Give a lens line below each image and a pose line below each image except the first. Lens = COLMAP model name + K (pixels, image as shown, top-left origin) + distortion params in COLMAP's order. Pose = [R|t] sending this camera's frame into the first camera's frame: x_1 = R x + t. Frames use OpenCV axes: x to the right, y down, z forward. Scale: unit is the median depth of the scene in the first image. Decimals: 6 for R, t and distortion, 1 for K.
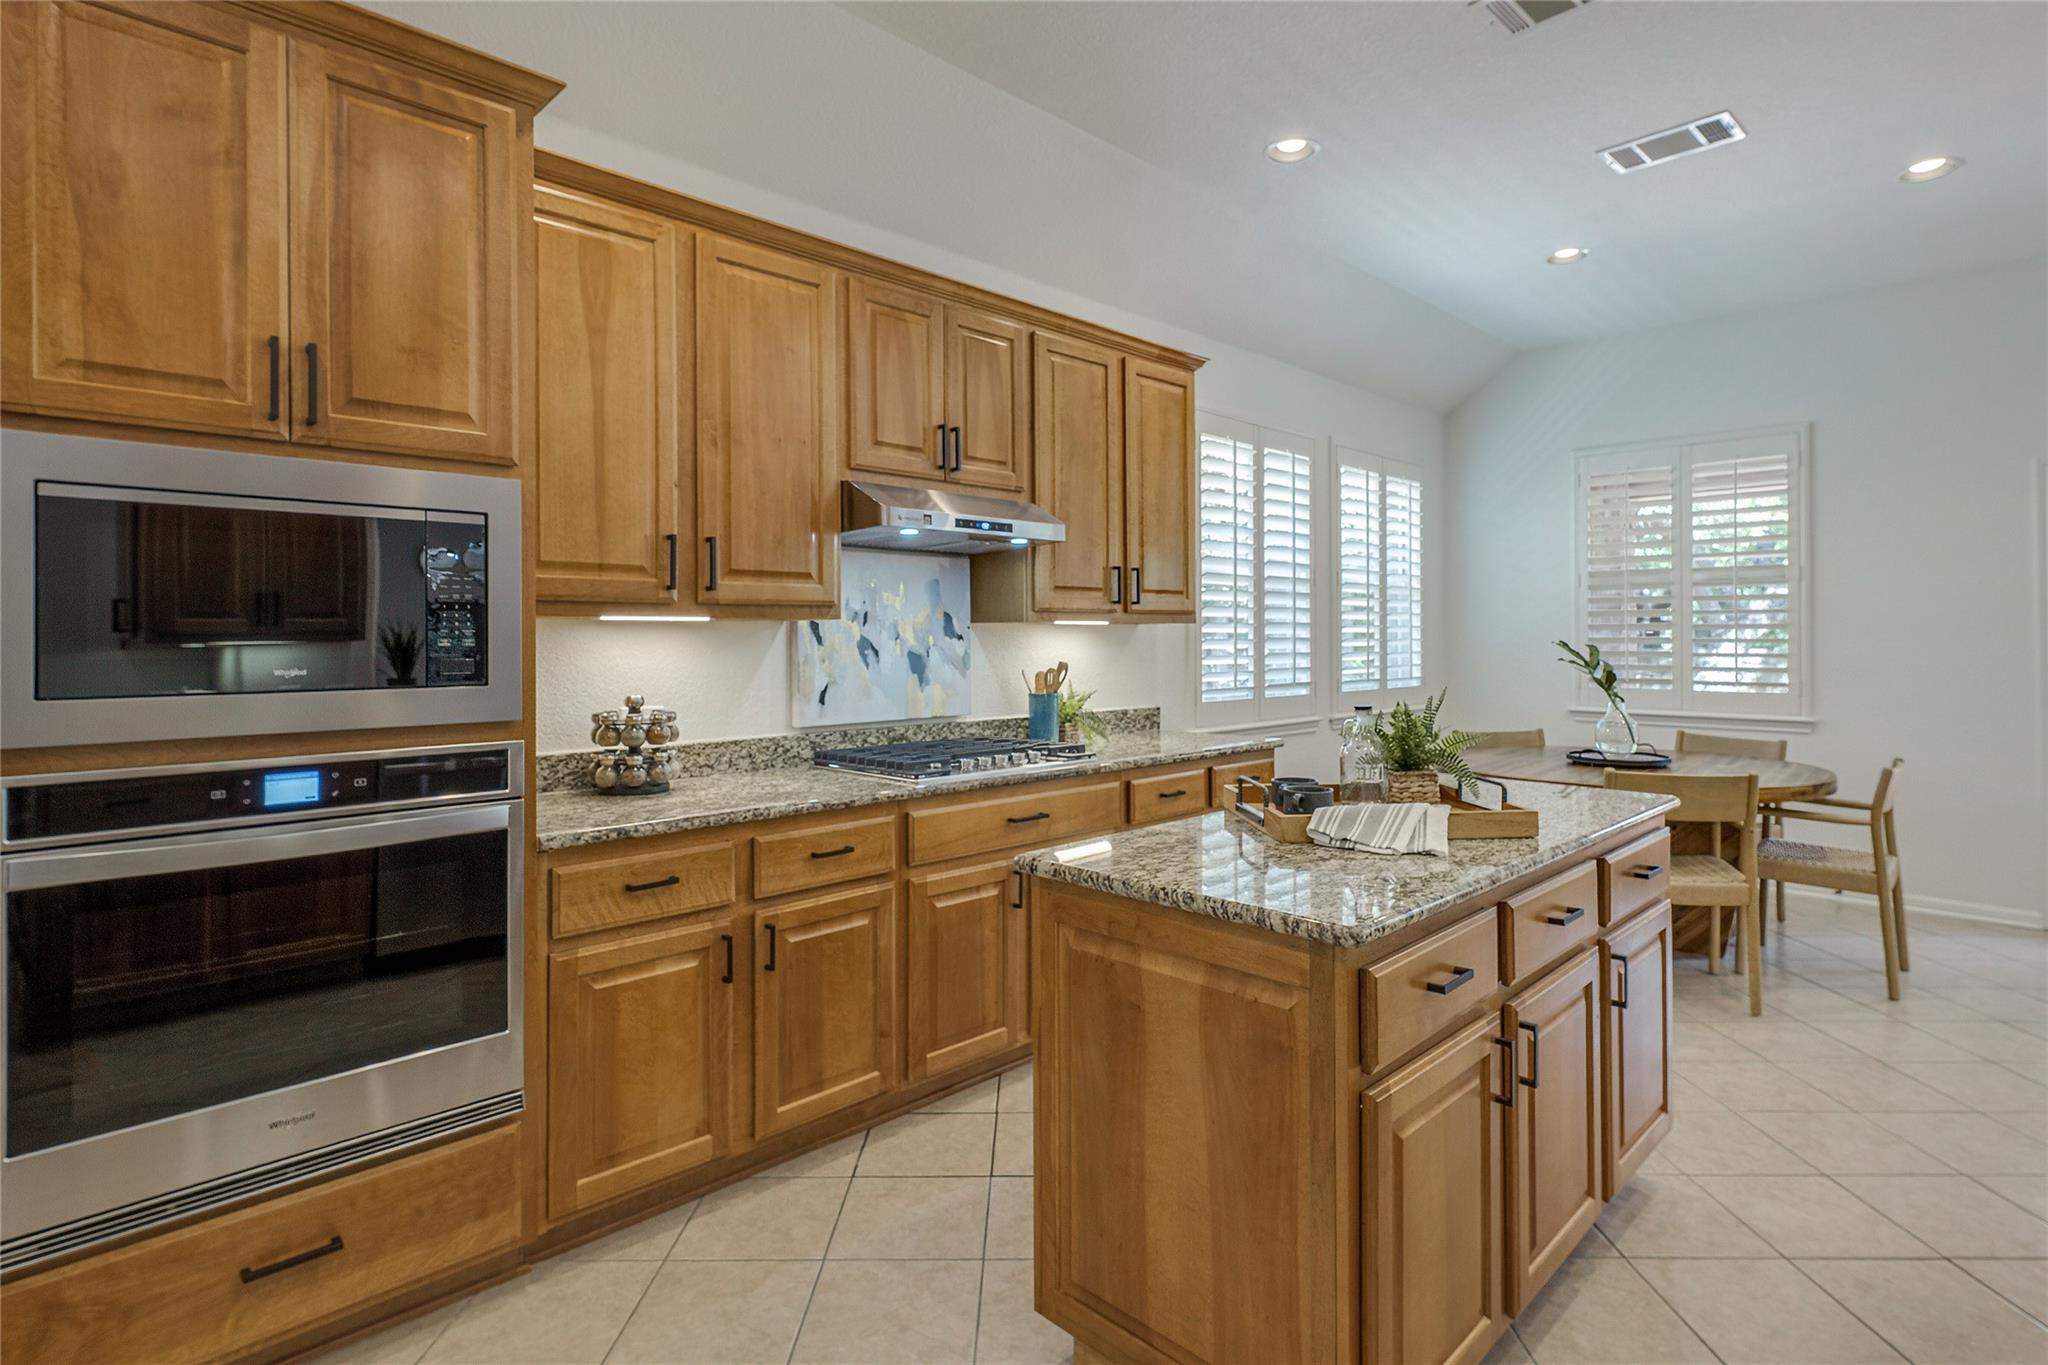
lens RADIAL K [[1032.5, 0, 1033.8], [0, 1032.5, 633.6], [0, 0, 1]] dist [0.004104, 0.001884]
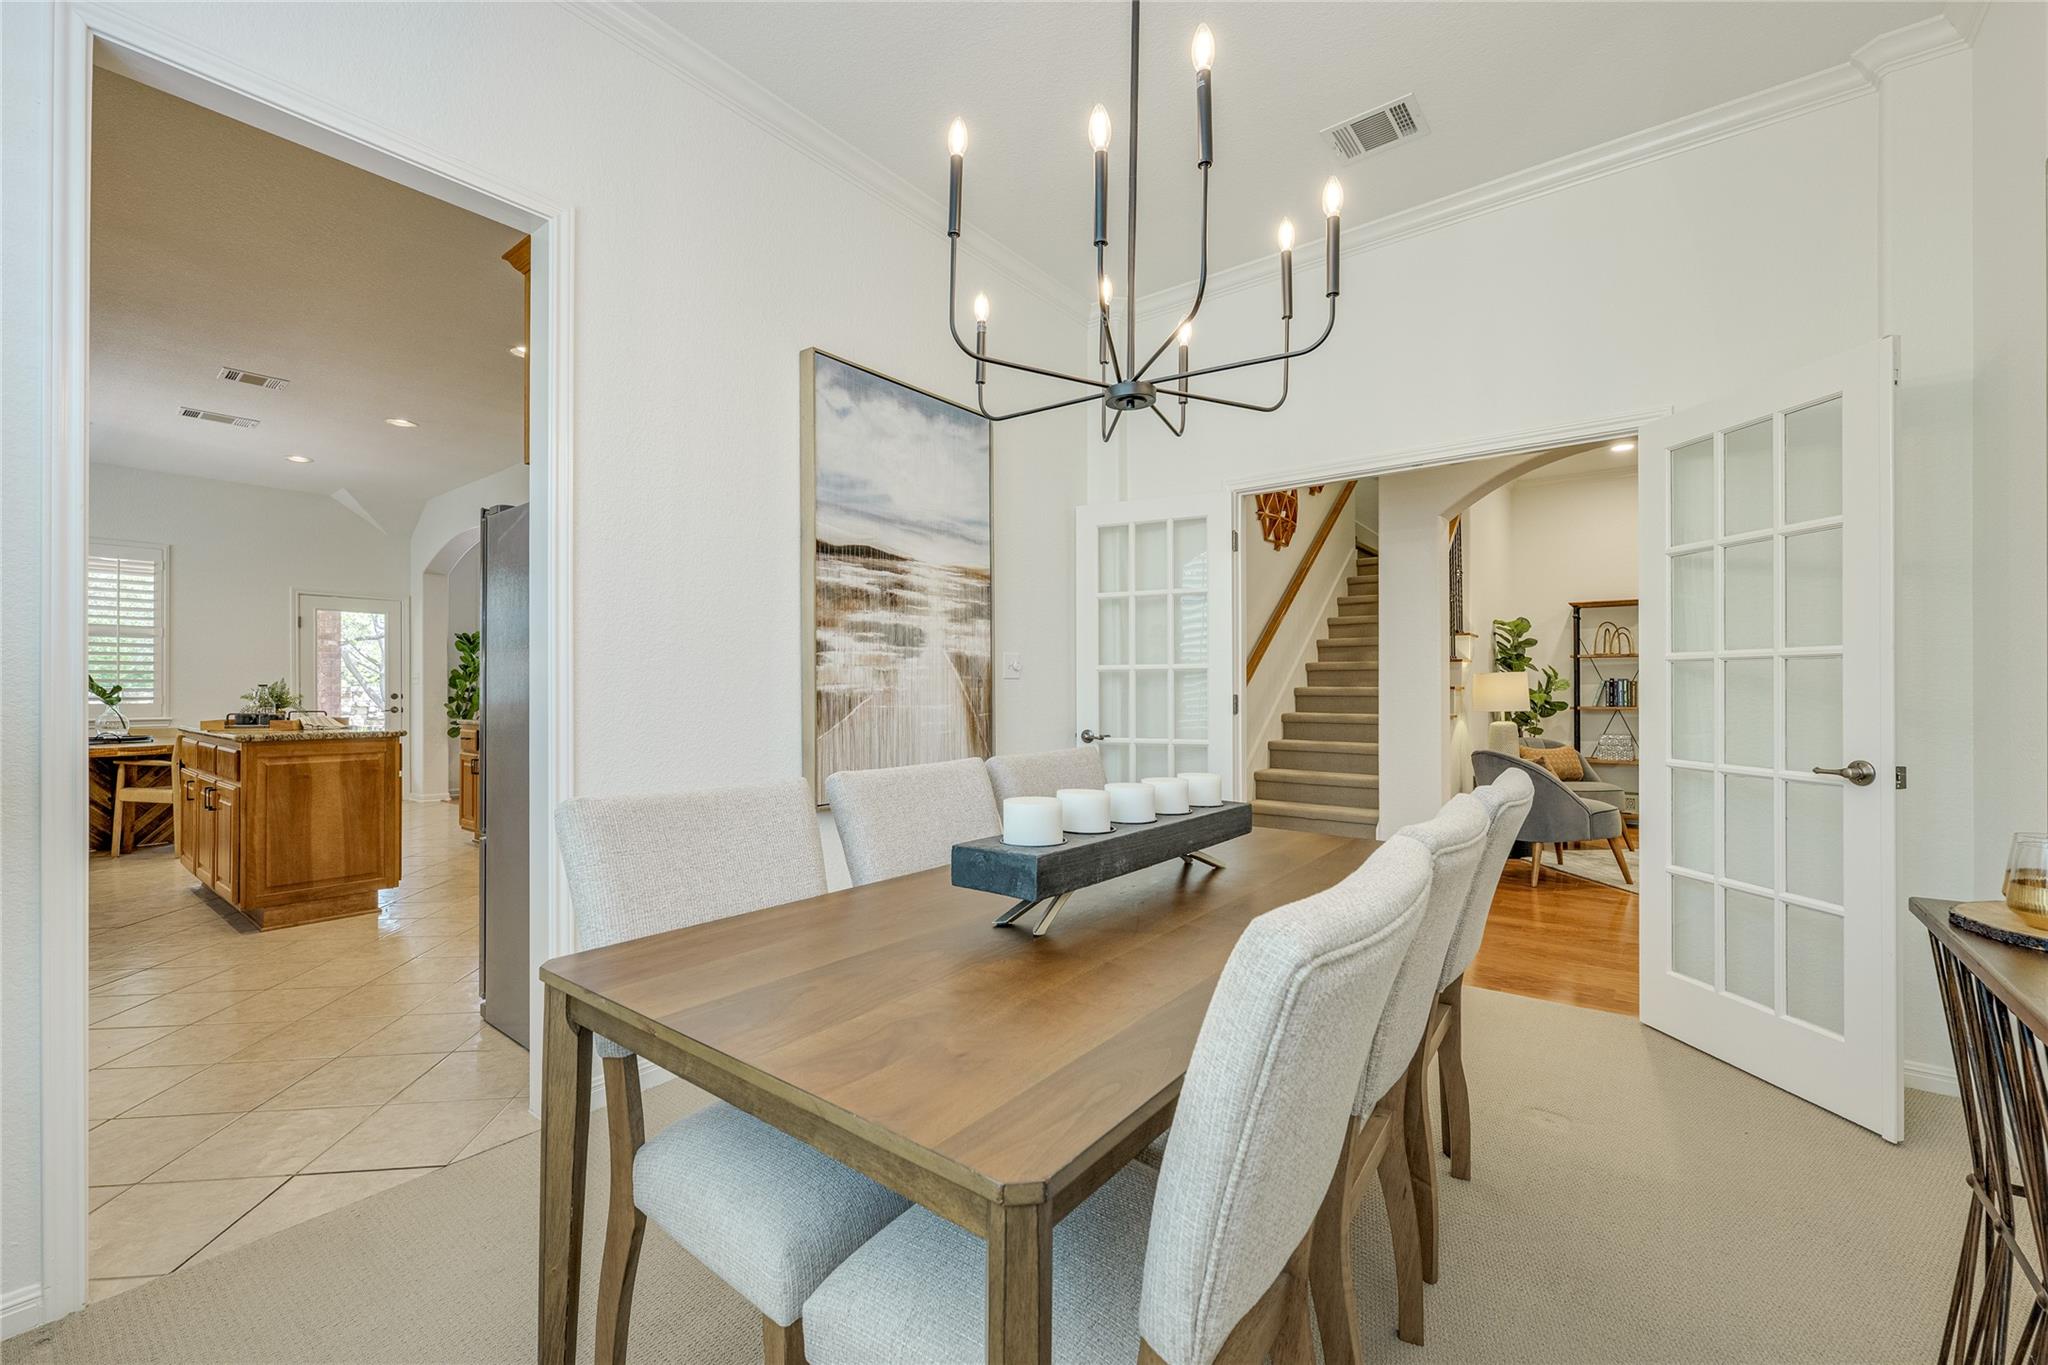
lens RADIAL K [[842.9, 0, 1052.7], [0, 842.9, 689.9], [0, 0, 1]] dist [-0.021221, 0.002574]
pose [[-0.152959, 0.005068, 0.988220, -1.242289], [-0.005837, 0.999965, -0.006032, 0.054004], [-0.988215, -0.006691, -0.152924, -0.362500]]
